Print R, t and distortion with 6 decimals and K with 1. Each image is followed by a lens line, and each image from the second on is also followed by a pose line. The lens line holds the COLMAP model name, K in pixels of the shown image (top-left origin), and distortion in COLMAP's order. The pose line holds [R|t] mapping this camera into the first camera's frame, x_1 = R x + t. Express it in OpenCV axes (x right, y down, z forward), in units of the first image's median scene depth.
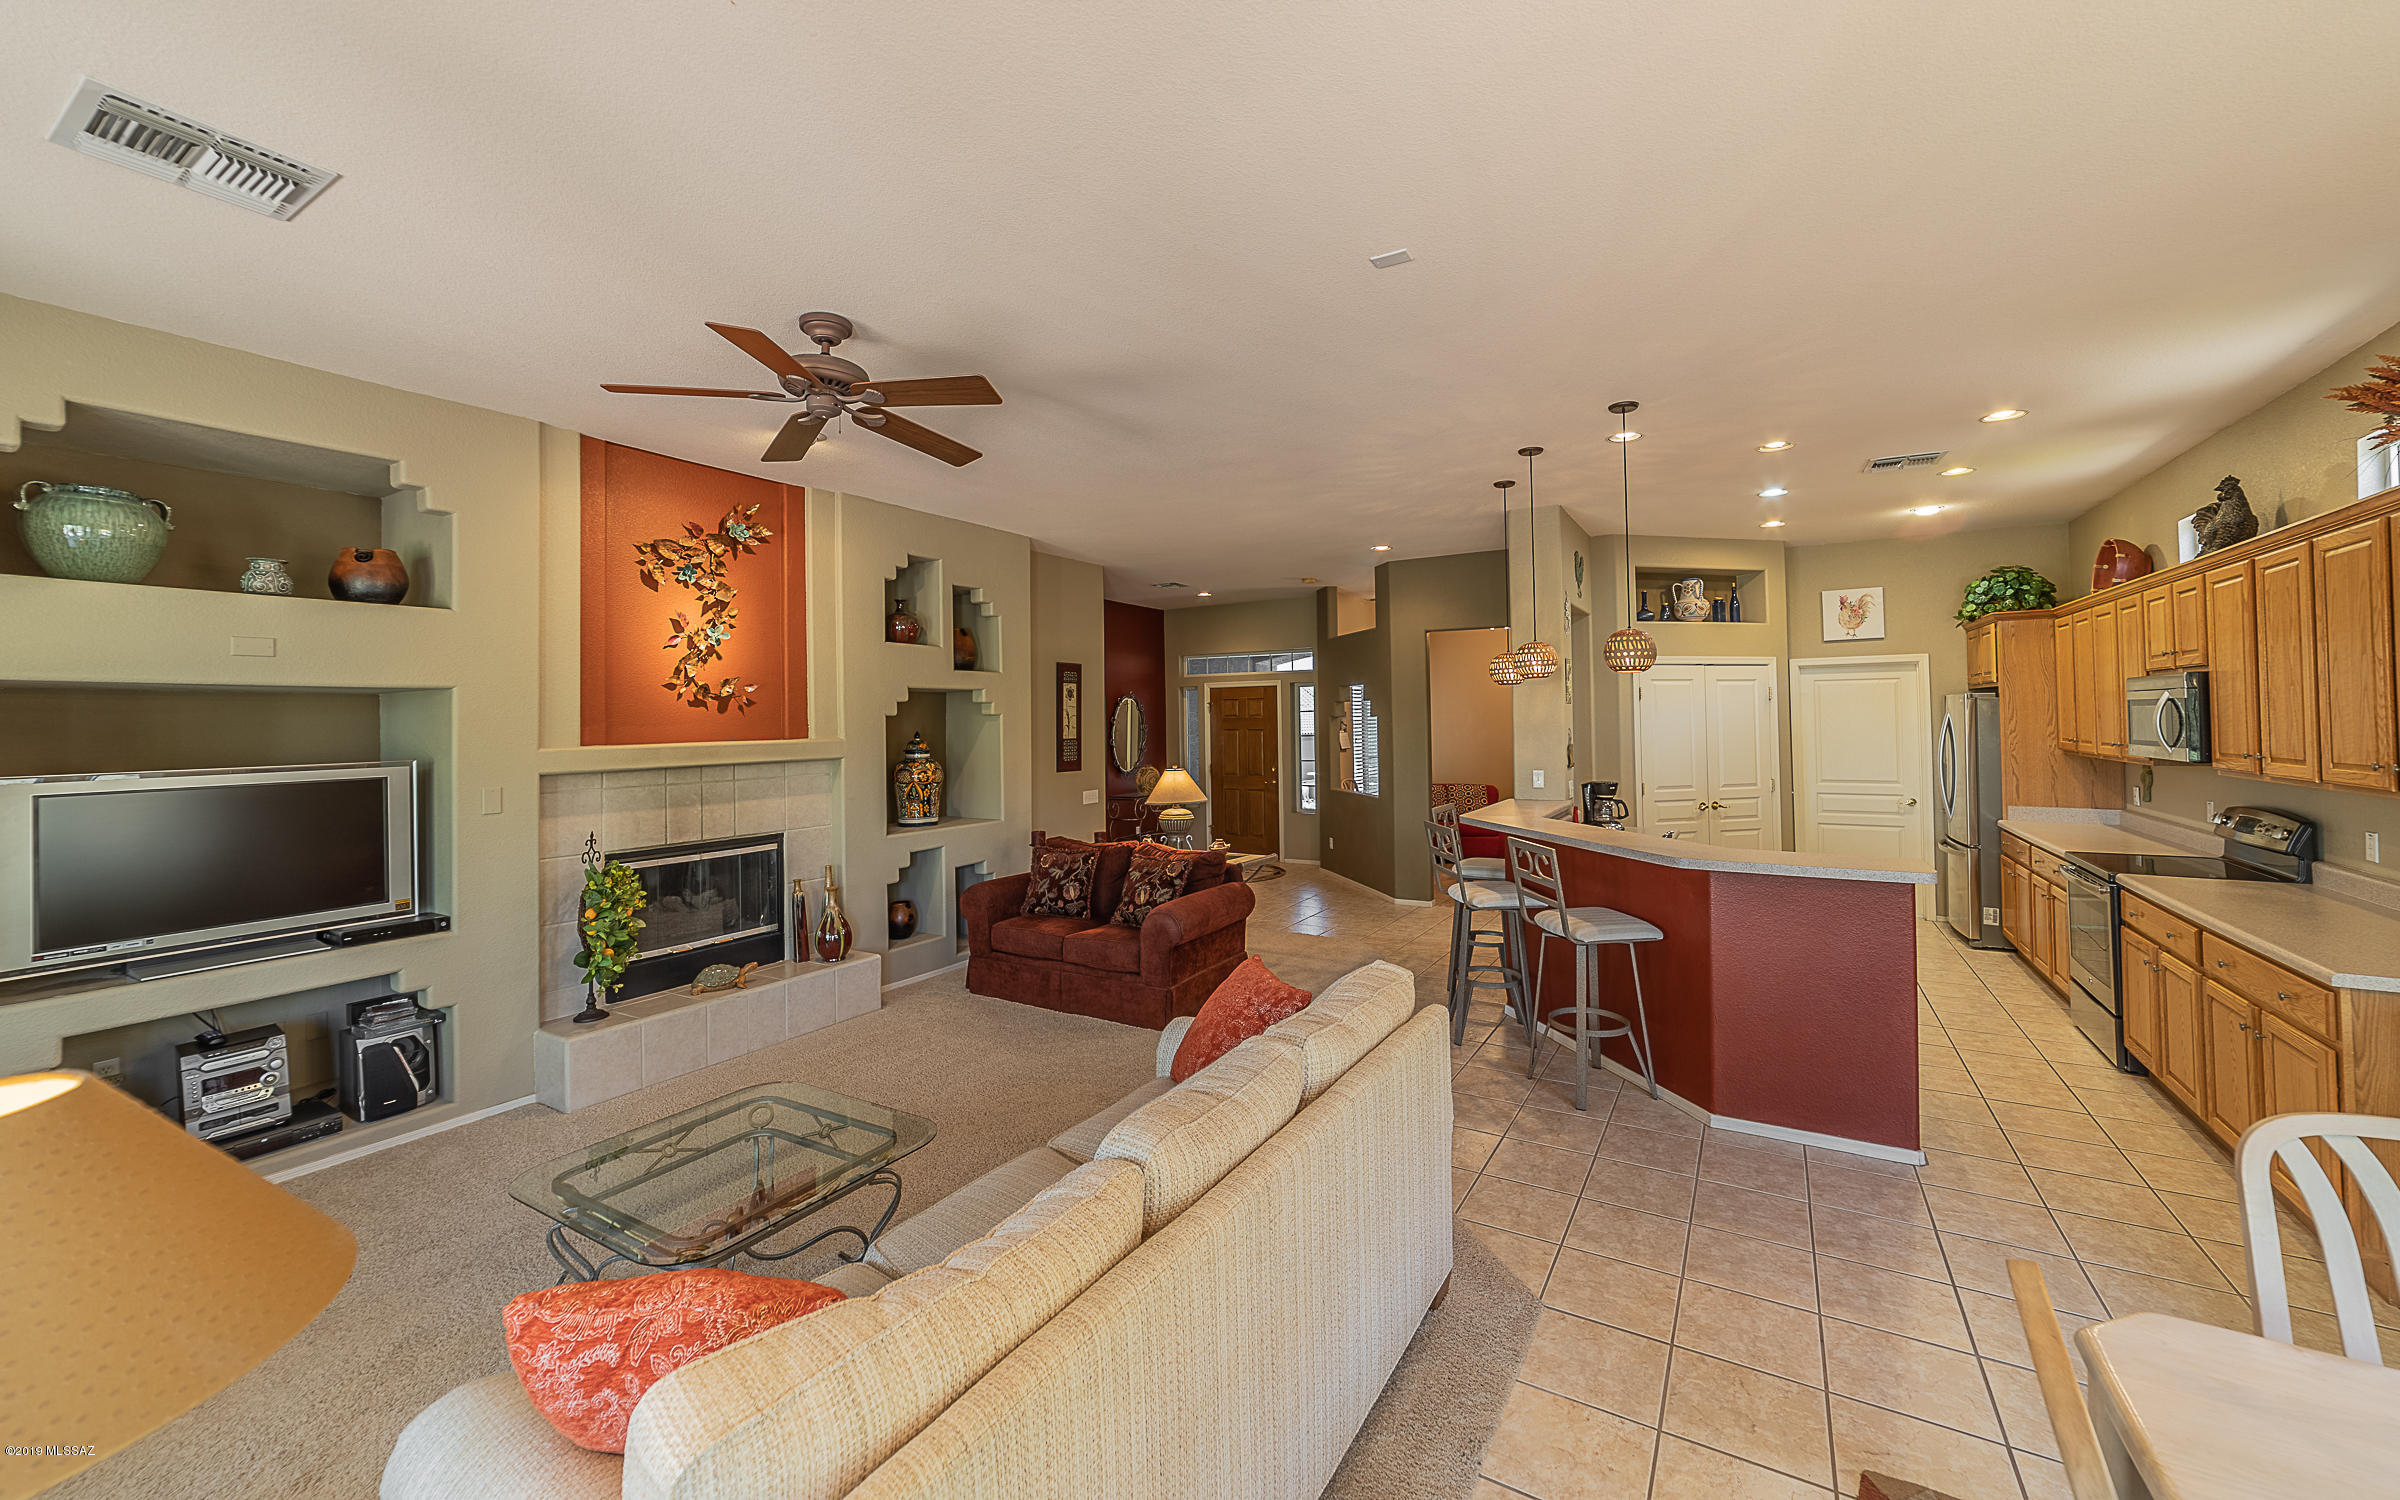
lens RADIAL K [[911.9, 0, 1183.7], [0, 911.9, 693.7], [0, 0, 1]] dist [-0.008187, 0.000734]
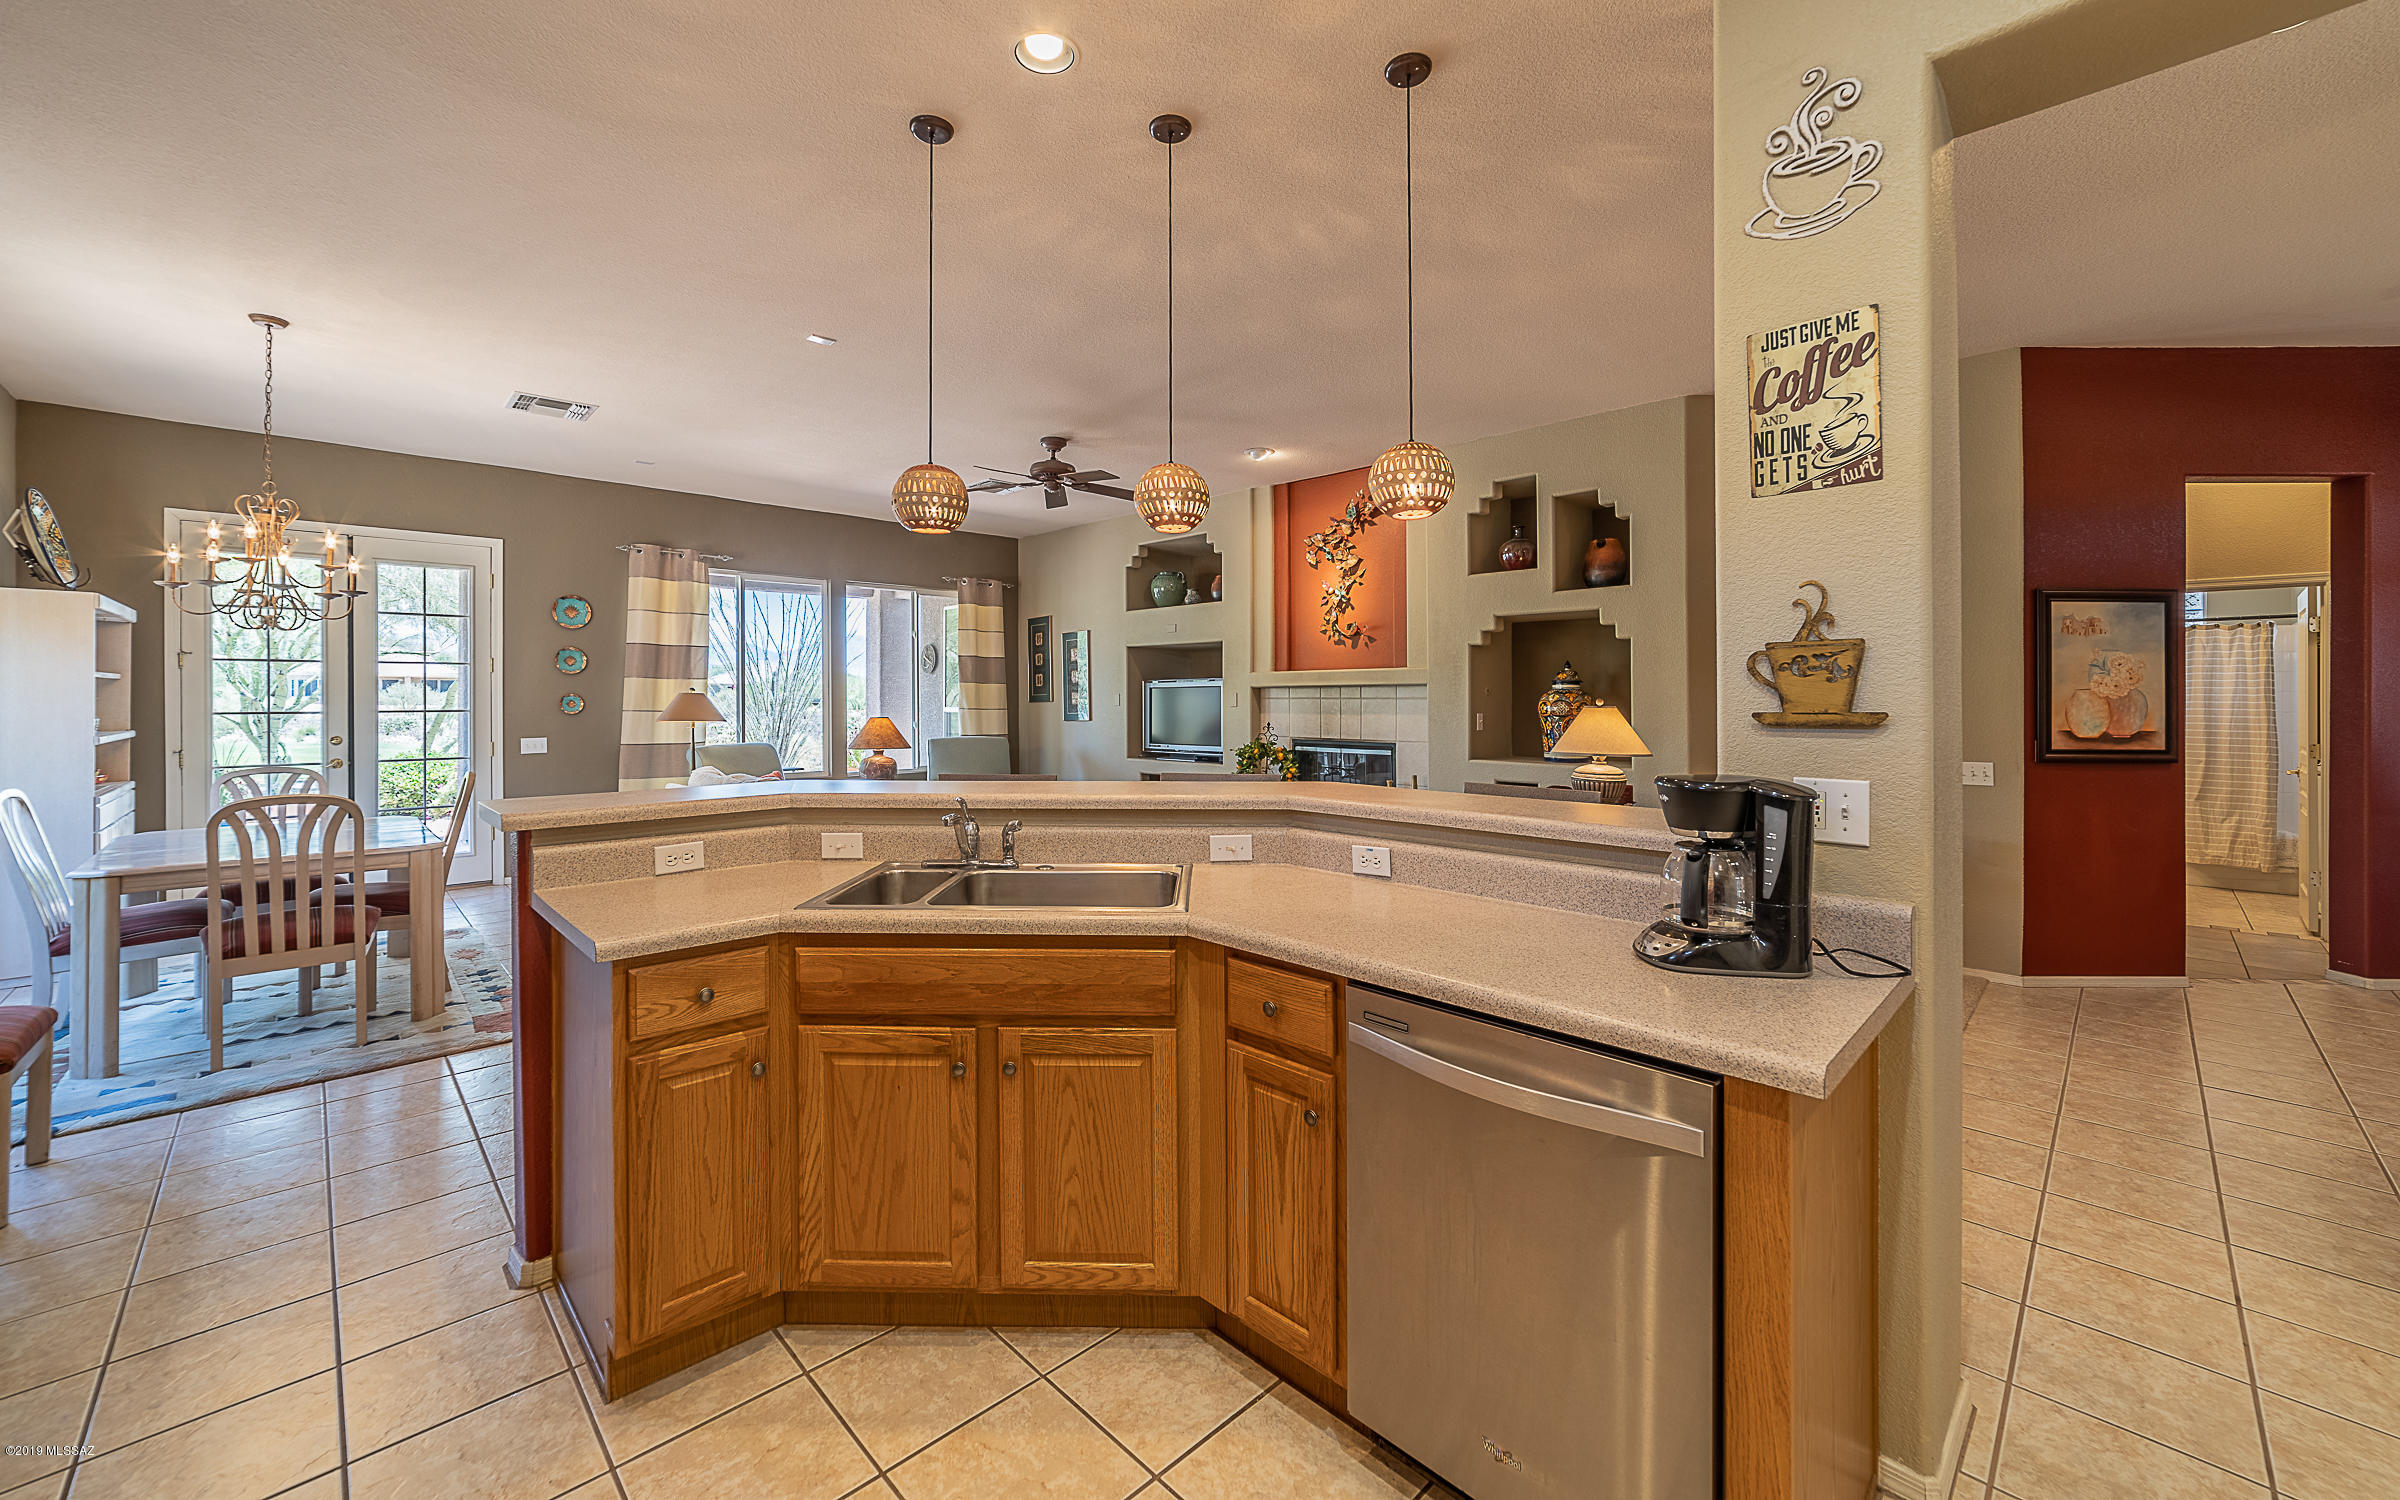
lens RADIAL K [[911.9, 0, 1183.7], [0, 911.9, 693.7], [0, 0, 1]] dist [-0.008187, 0.000734]
pose [[-0.237811, 0.013669, -0.971215, 0.888572], [0.033205, 0.999431, 0.005935, 0.072650], [0.970744, -0.030838, -0.238129, 1.073380]]
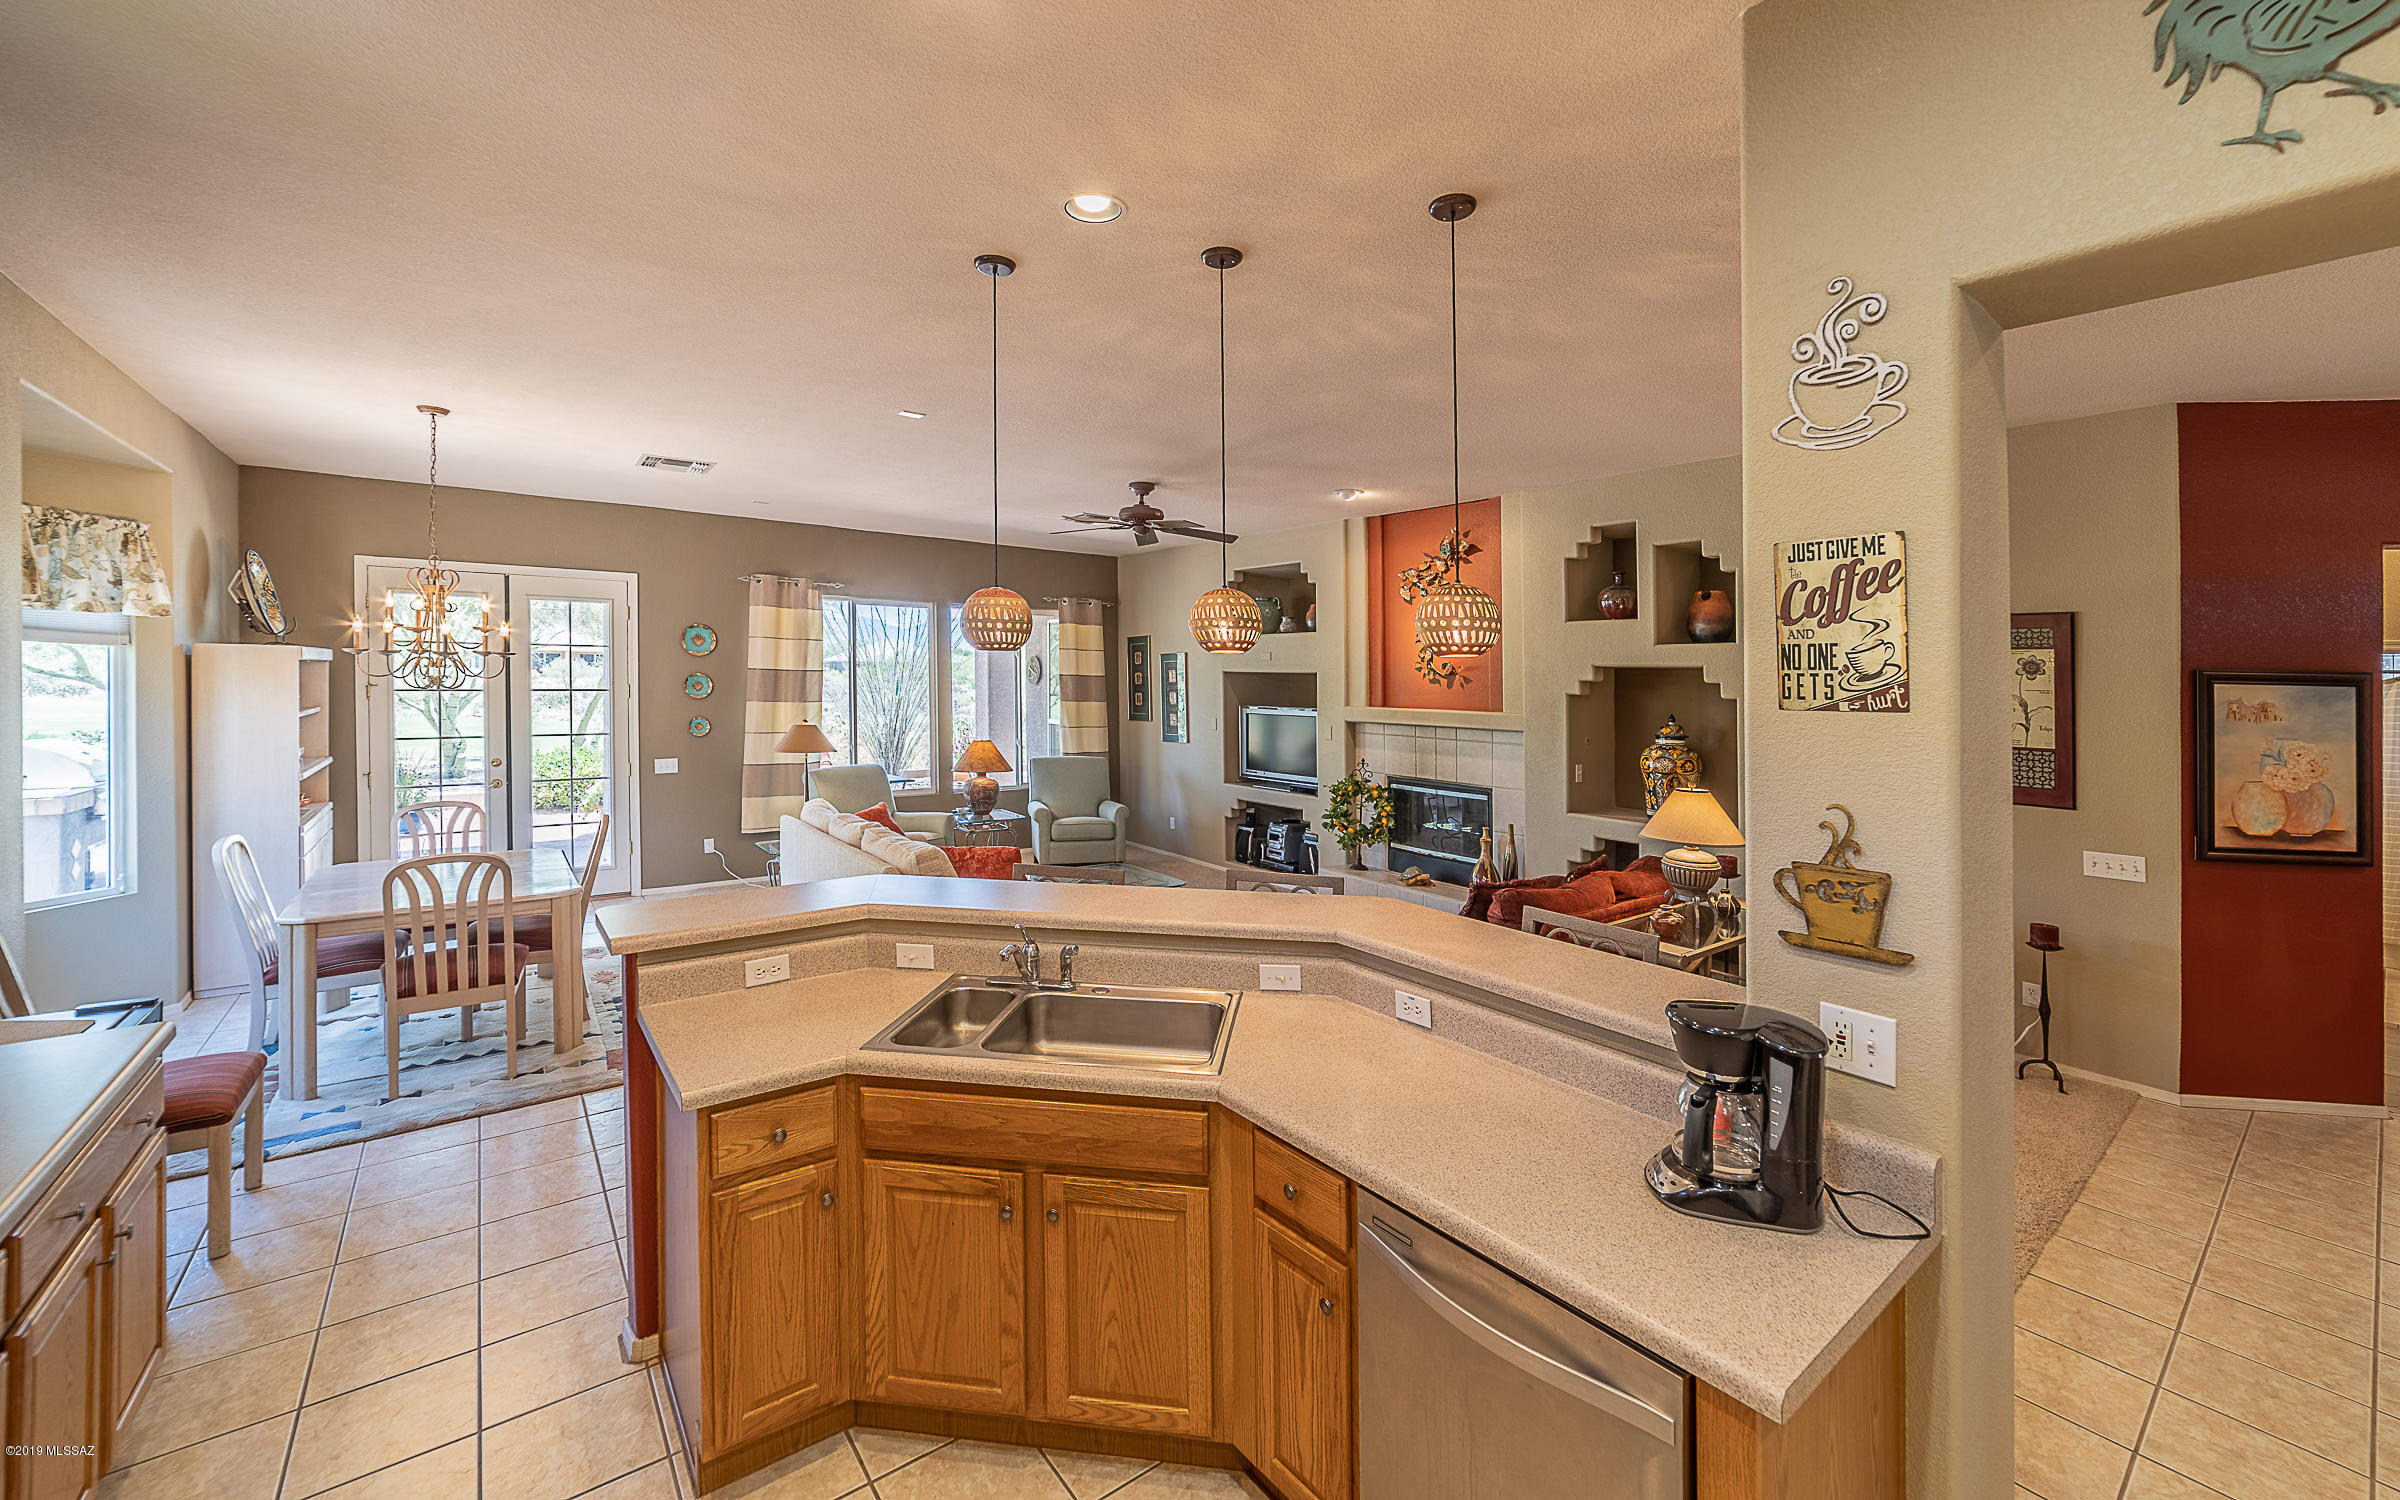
lens RADIAL K [[936.5, 0, 1202.8], [0, 936.5, 662.0], [0, 0, 1]] dist [-0.009247, 0.000610]
pose [[-0.344066, 0.017818, -0.938776, 0.900914], [0.037322, 0.999289, 0.005288, -0.037813], [0.938203, -0.033218, -0.344487, 1.131805]]
